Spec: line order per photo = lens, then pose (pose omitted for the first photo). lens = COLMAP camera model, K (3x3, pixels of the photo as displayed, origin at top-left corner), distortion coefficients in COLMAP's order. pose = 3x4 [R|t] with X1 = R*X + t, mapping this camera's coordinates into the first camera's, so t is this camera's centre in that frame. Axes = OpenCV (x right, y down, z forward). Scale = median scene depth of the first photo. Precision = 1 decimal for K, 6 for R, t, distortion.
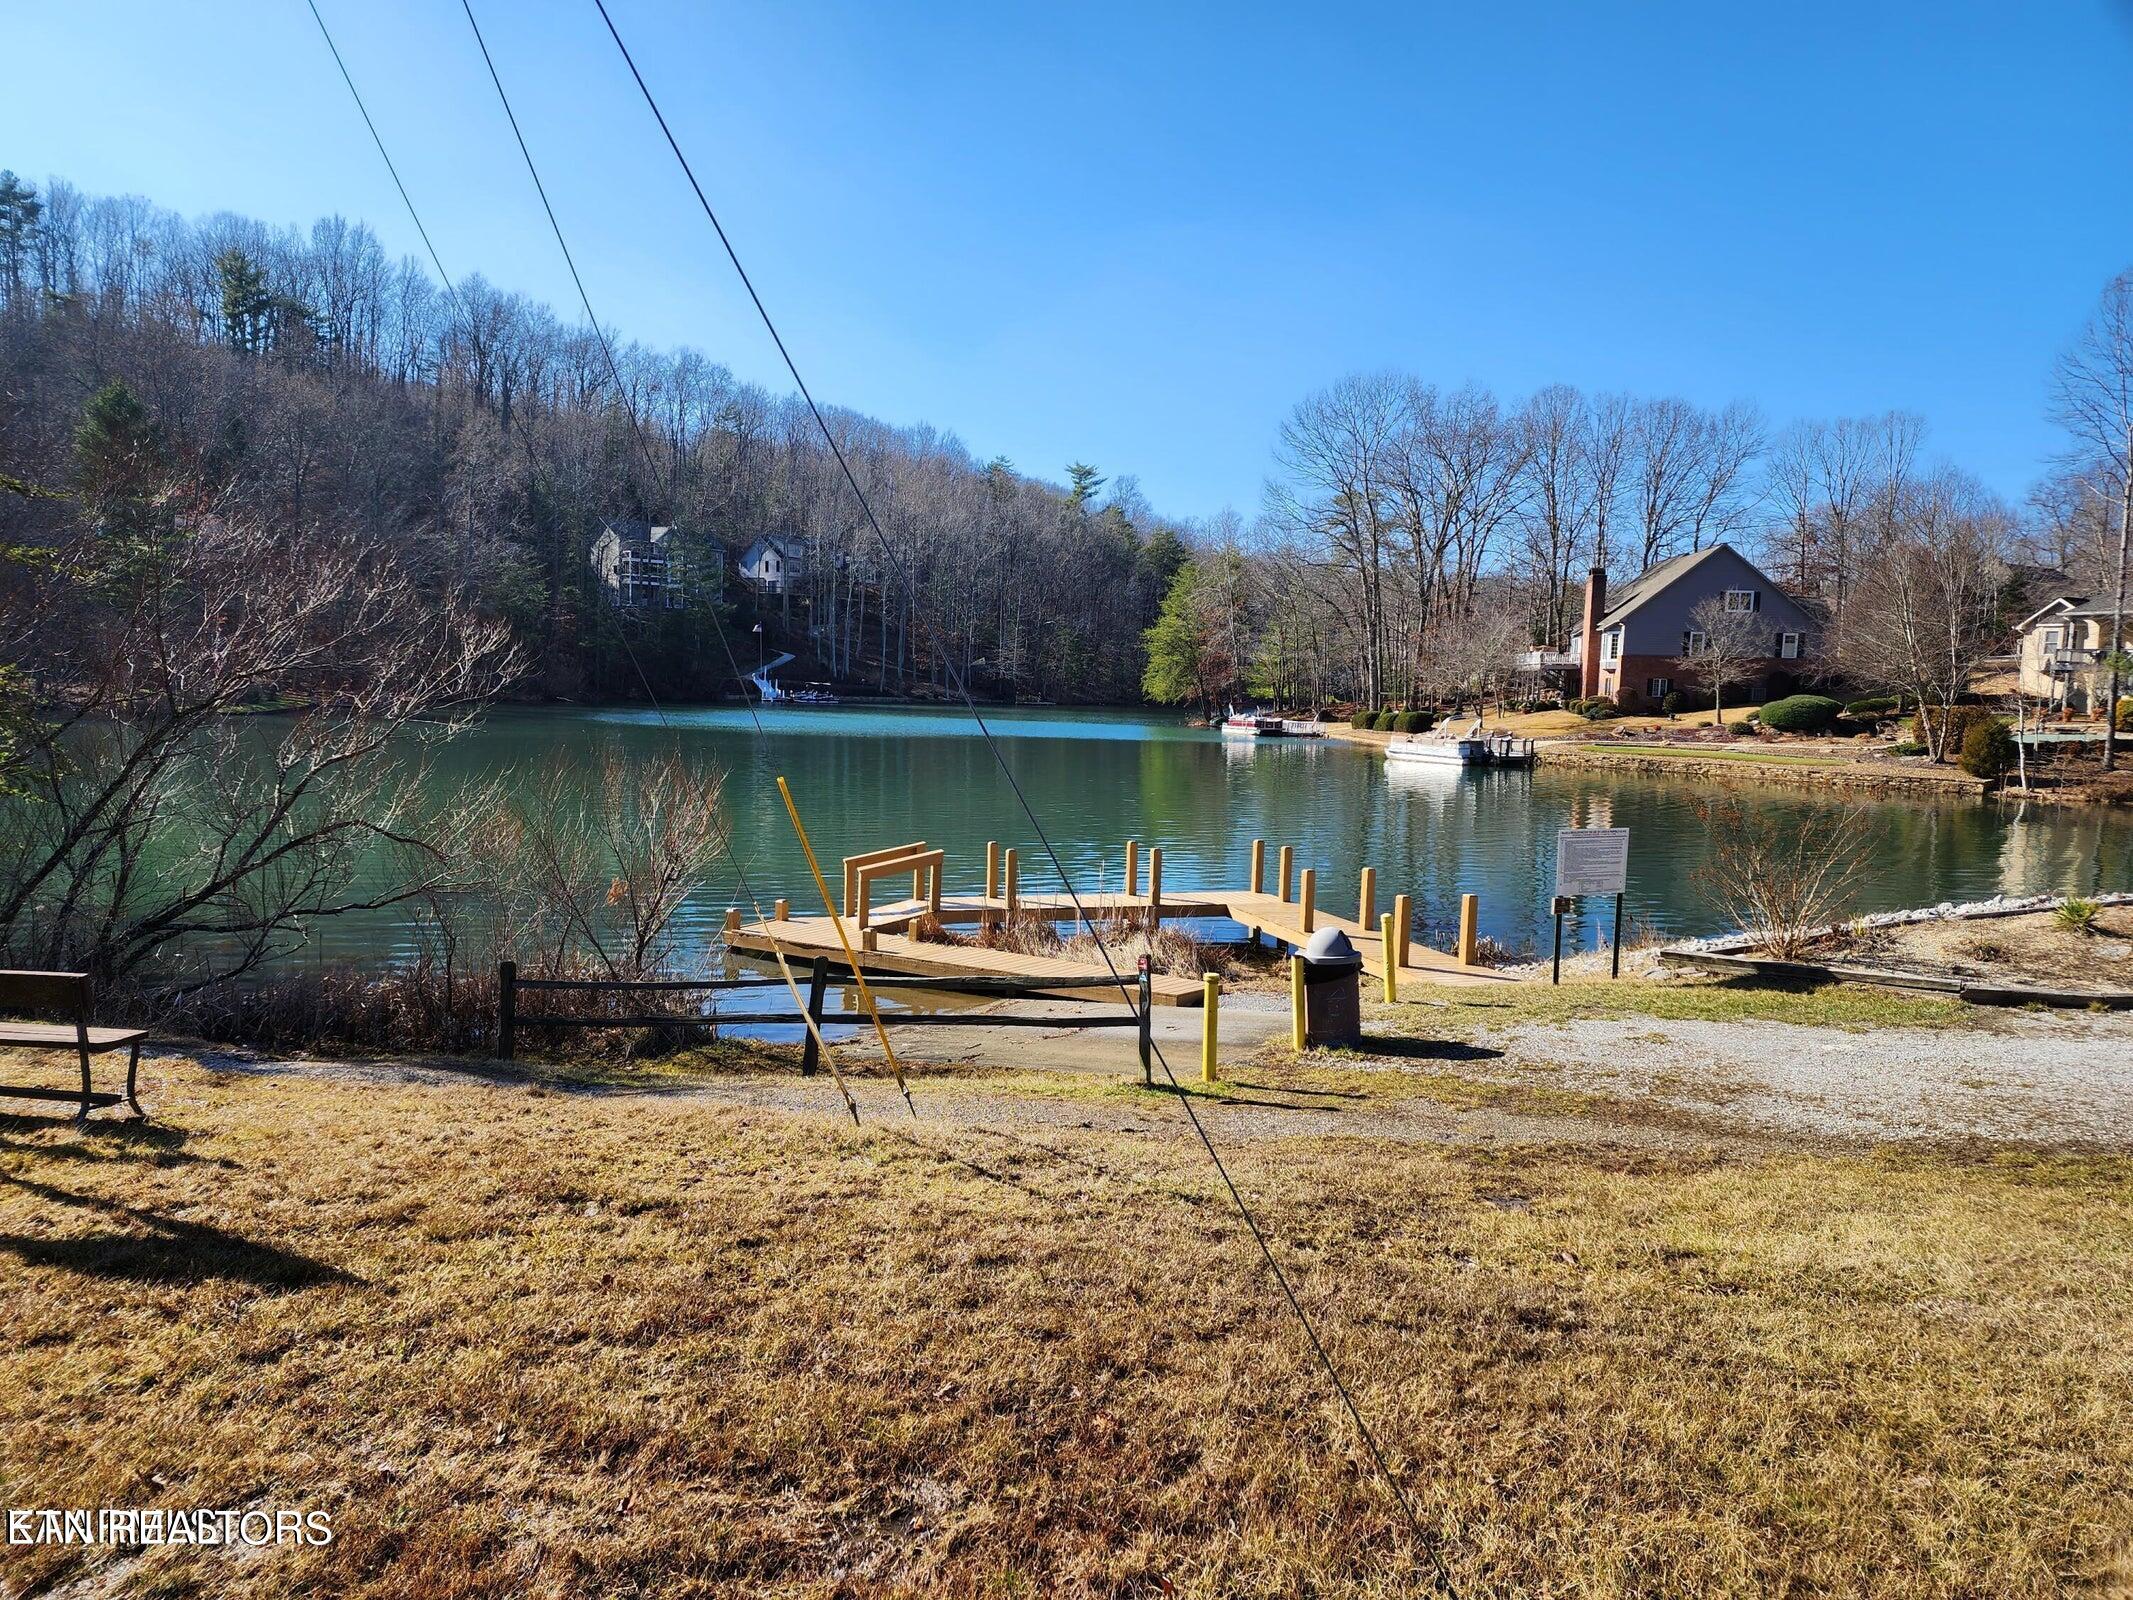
lens RADIAL K [[1431.6, 0, 1046.7], [0, 1431.6, 841.3], [0, 0, 1]] dist [0.069827, -0.065100]
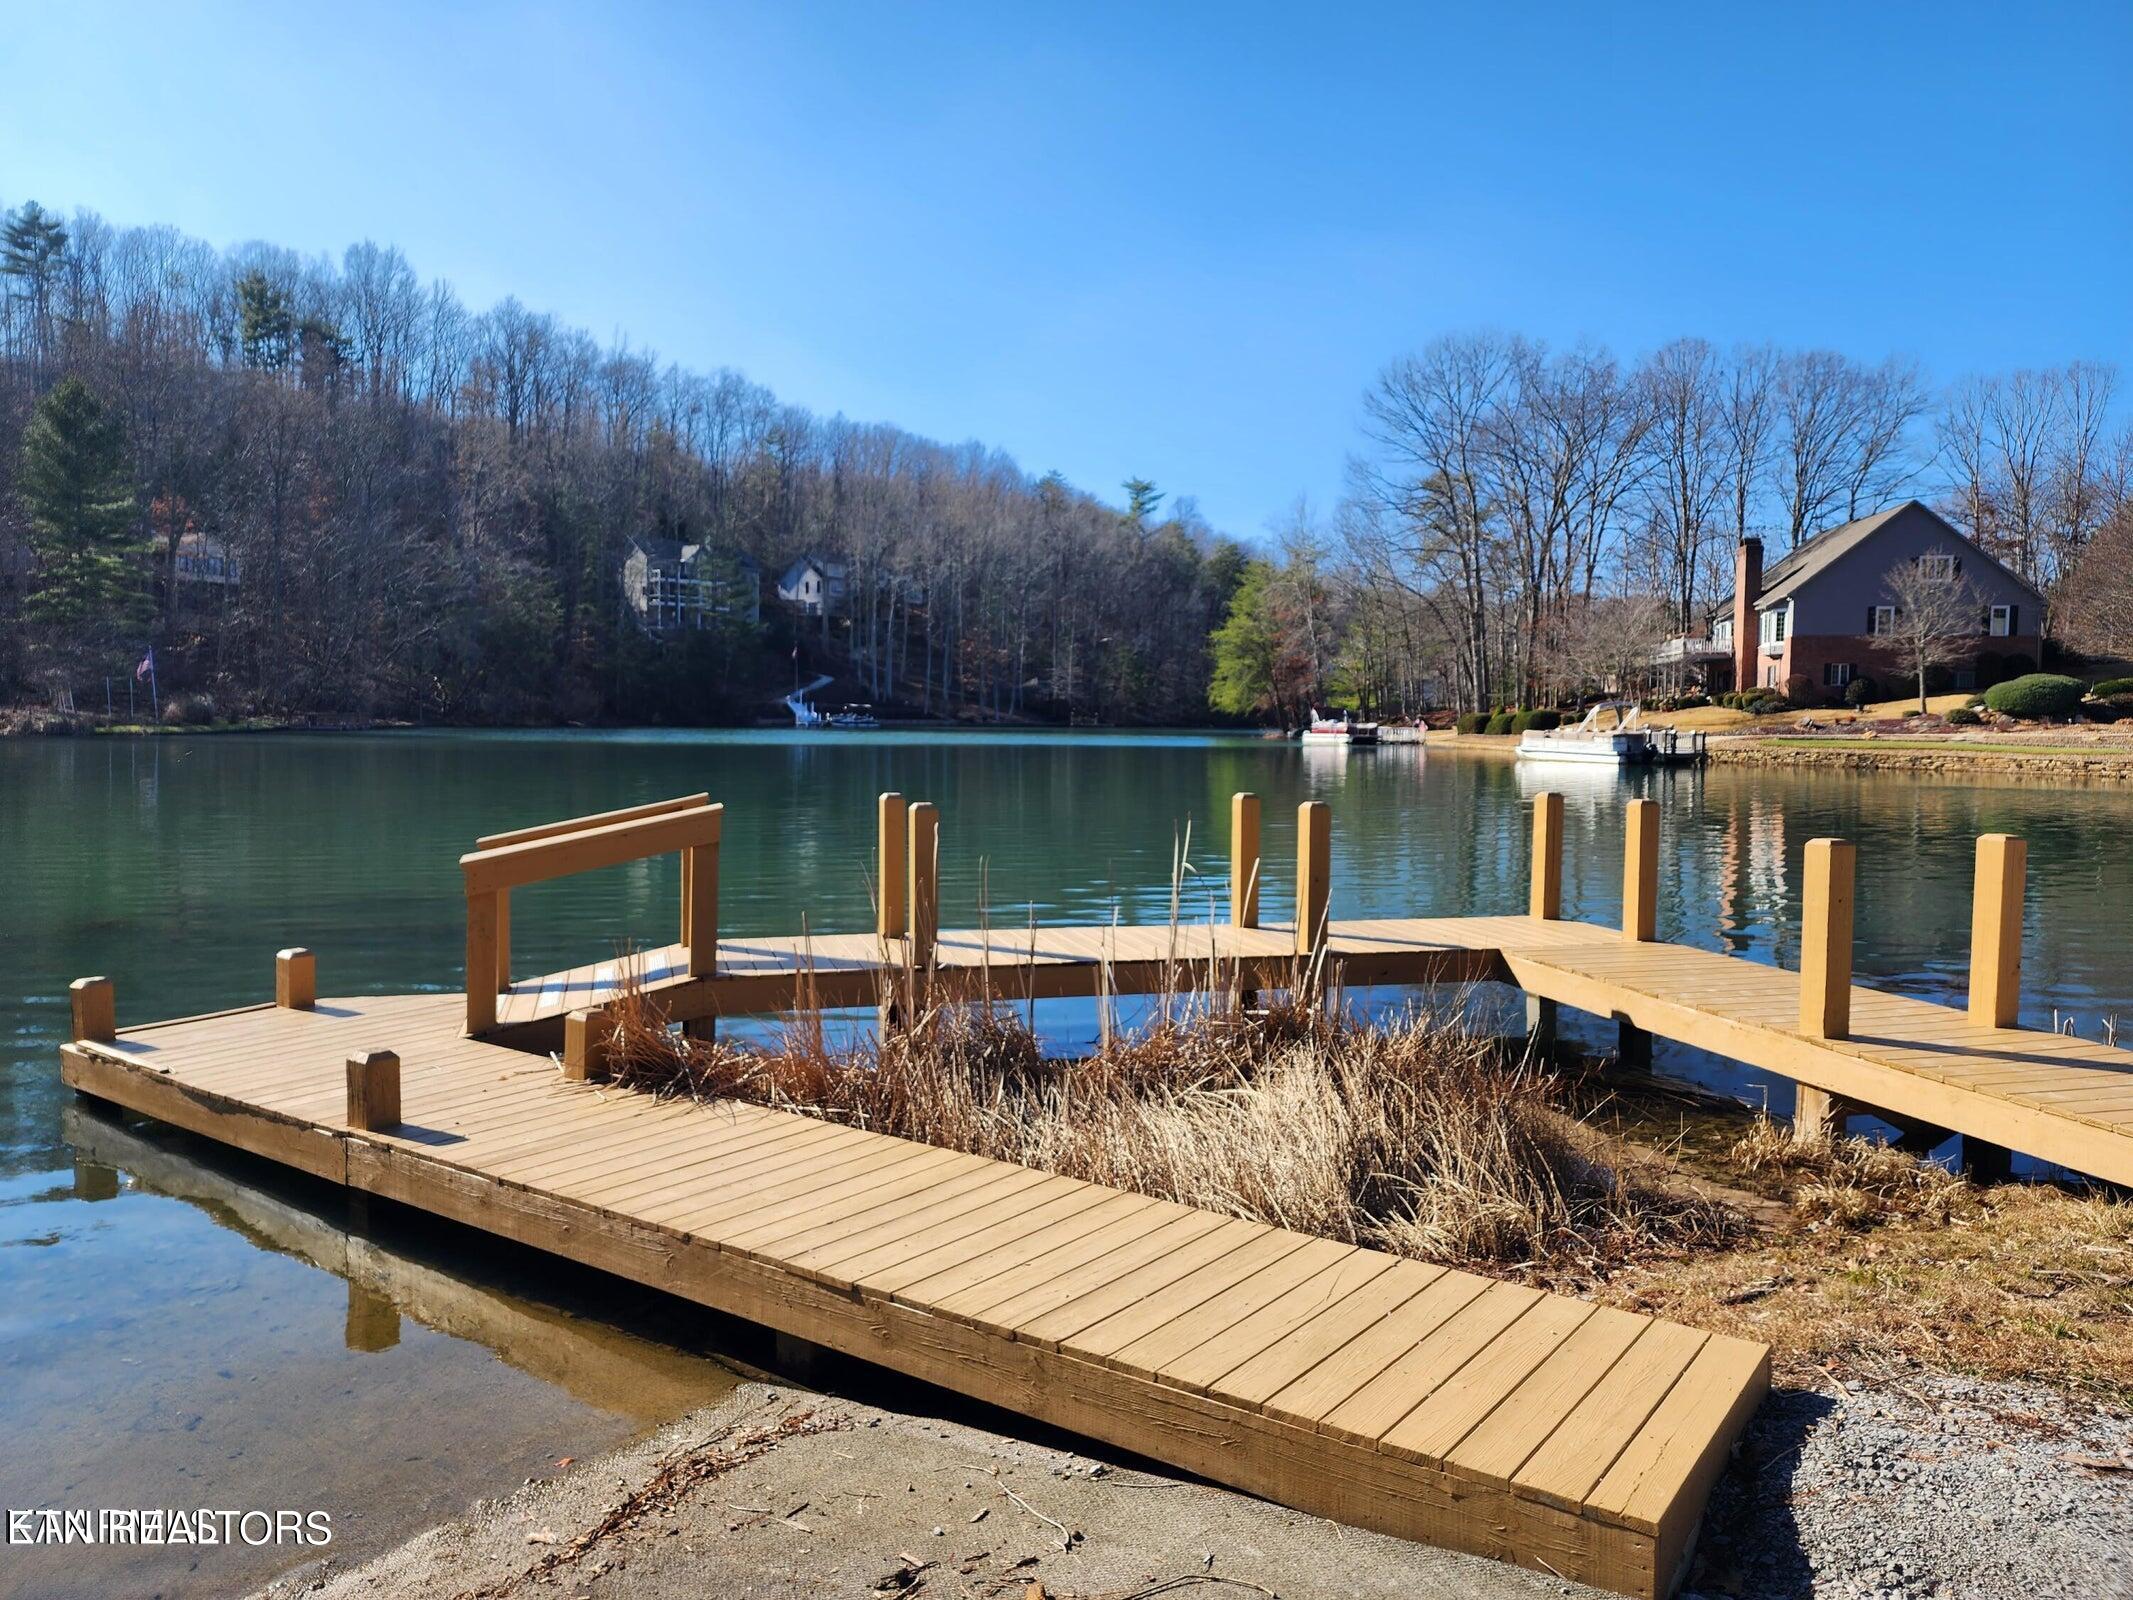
lens RADIAL K [[1457.3, 0, 1040.7], [0, 1457.3, 801.6], [0, 0, 1]] dist [0.069310, -0.069294]
pose [[0.998798, -0.014948, -0.046677, 0.003640], [0.012479, 0.998530, -0.052746, 0.003970], [0.047397, 0.052101, 0.997516, 0.100946]]
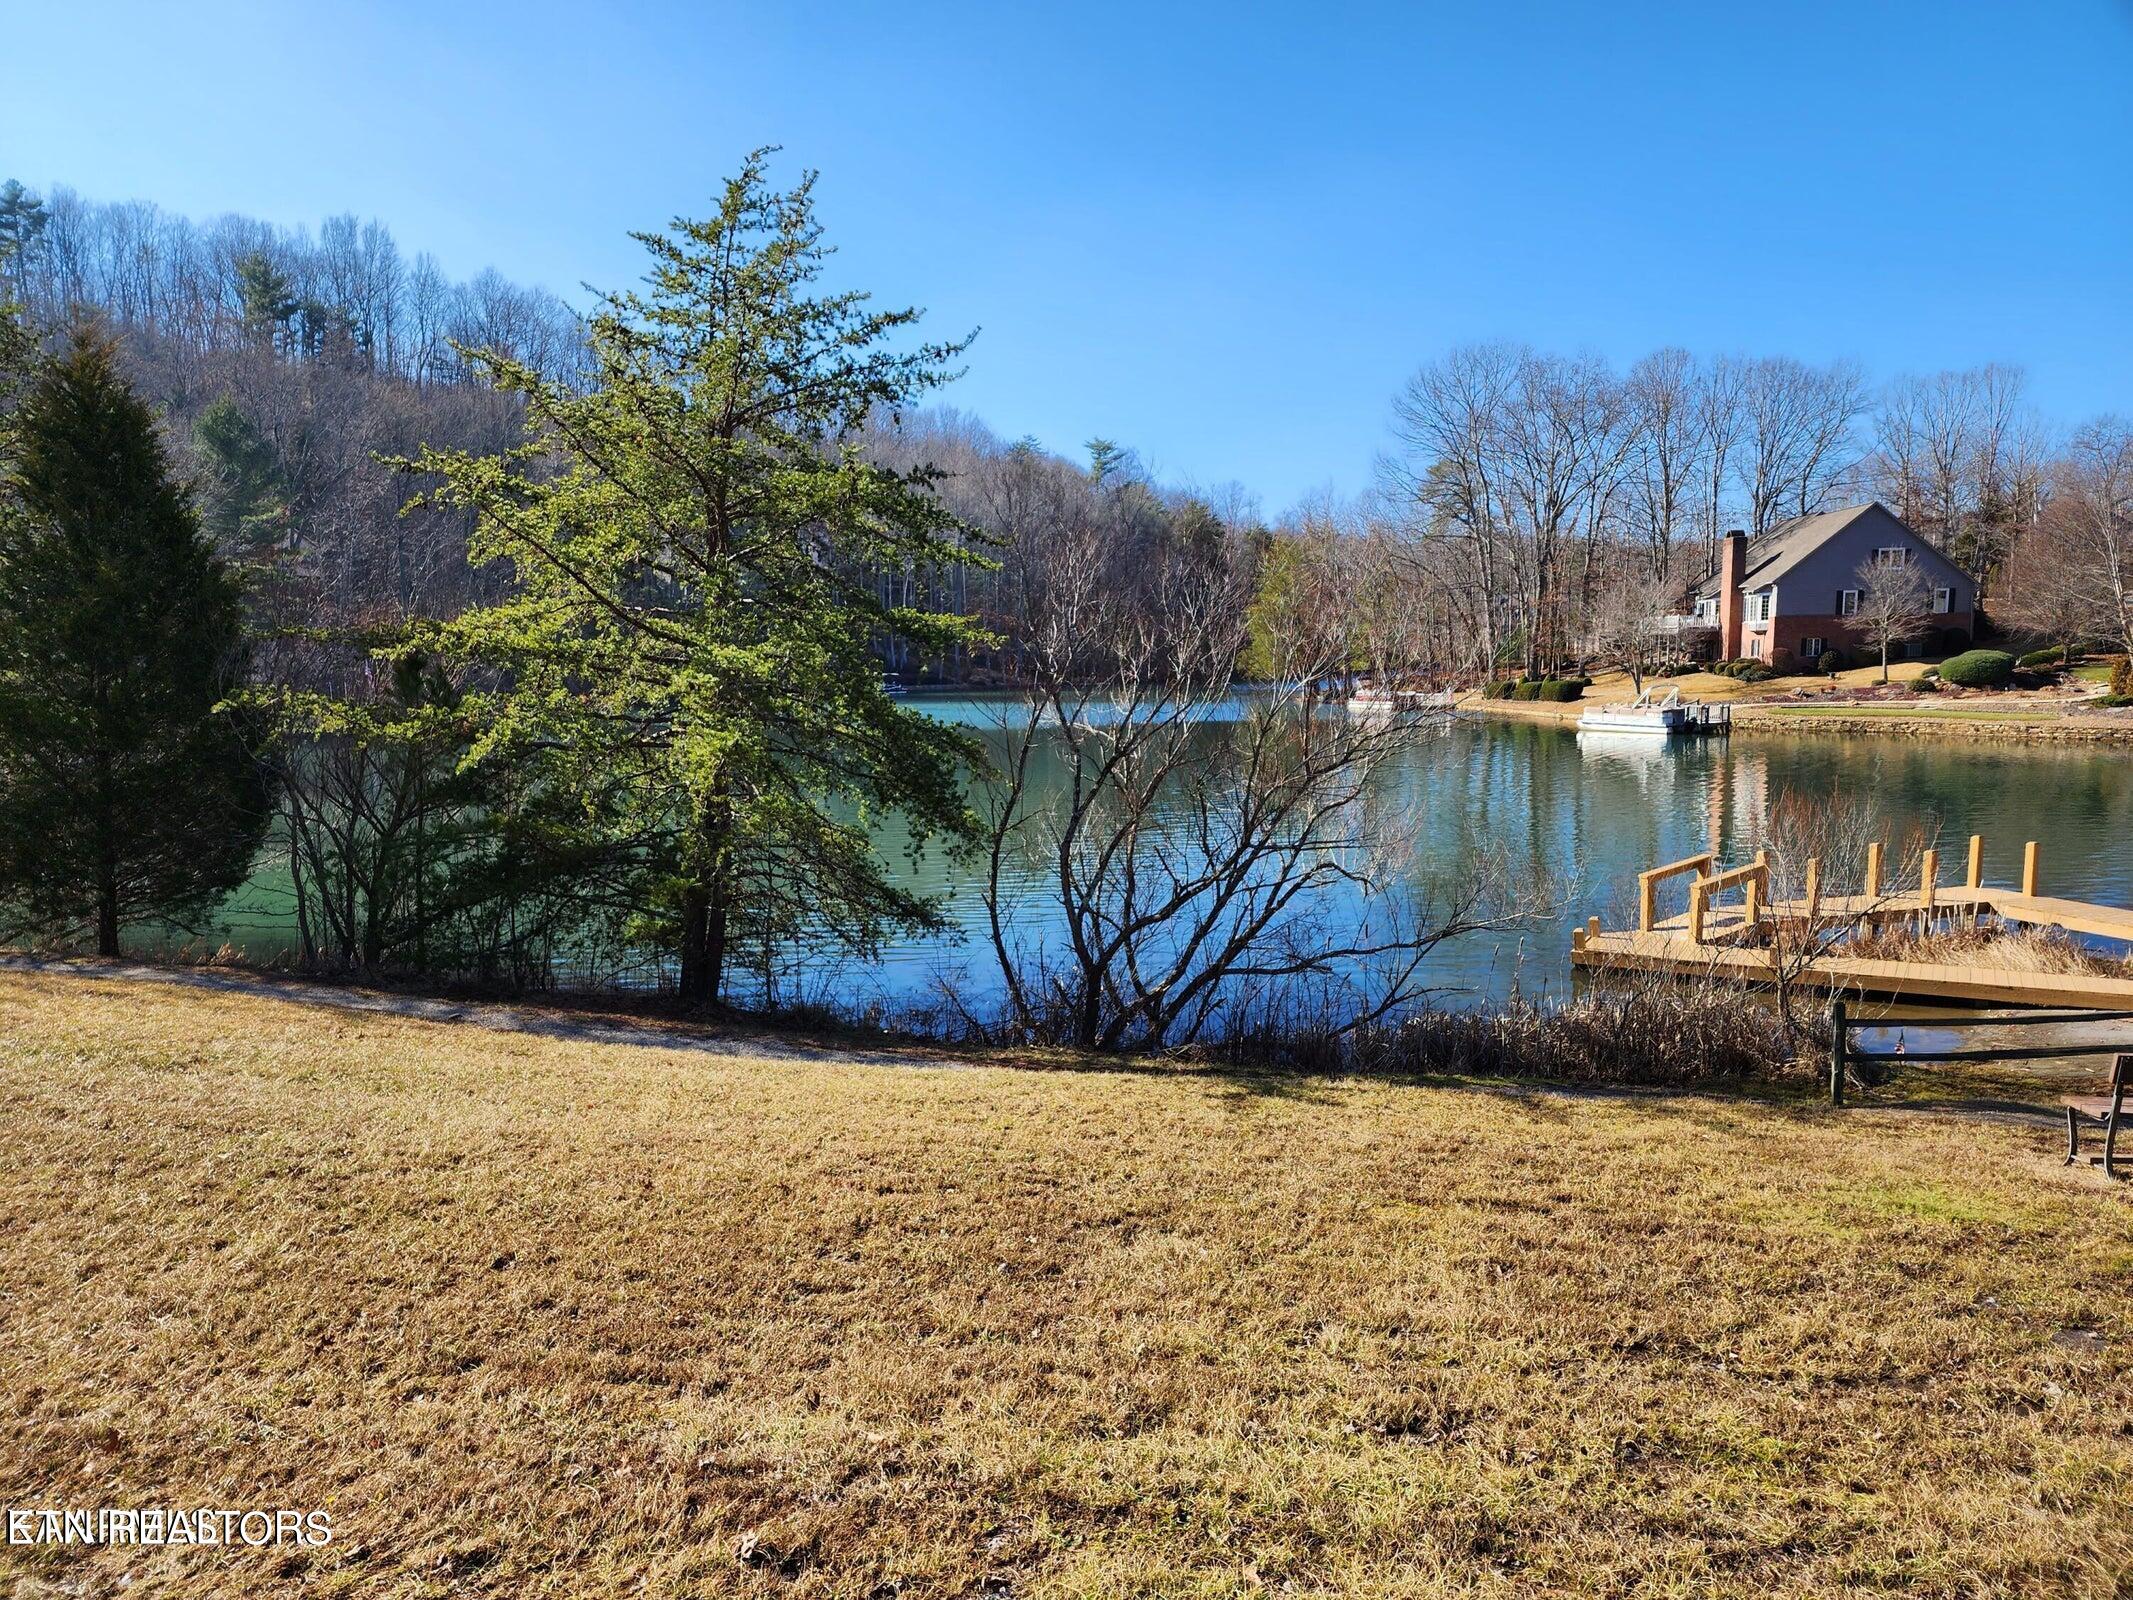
lens RADIAL K [[1443.6, 0, 1069.8], [0, 1443.6, 838.9], [0, 0, 1]] dist [0.071771, -0.068681]
pose [[0.998573, -0.045232, 0.028389, -0.094938], [0.044826, 0.998886, 0.014761, -0.007936], [-0.029025, -0.013467, 0.999488, -0.005756]]
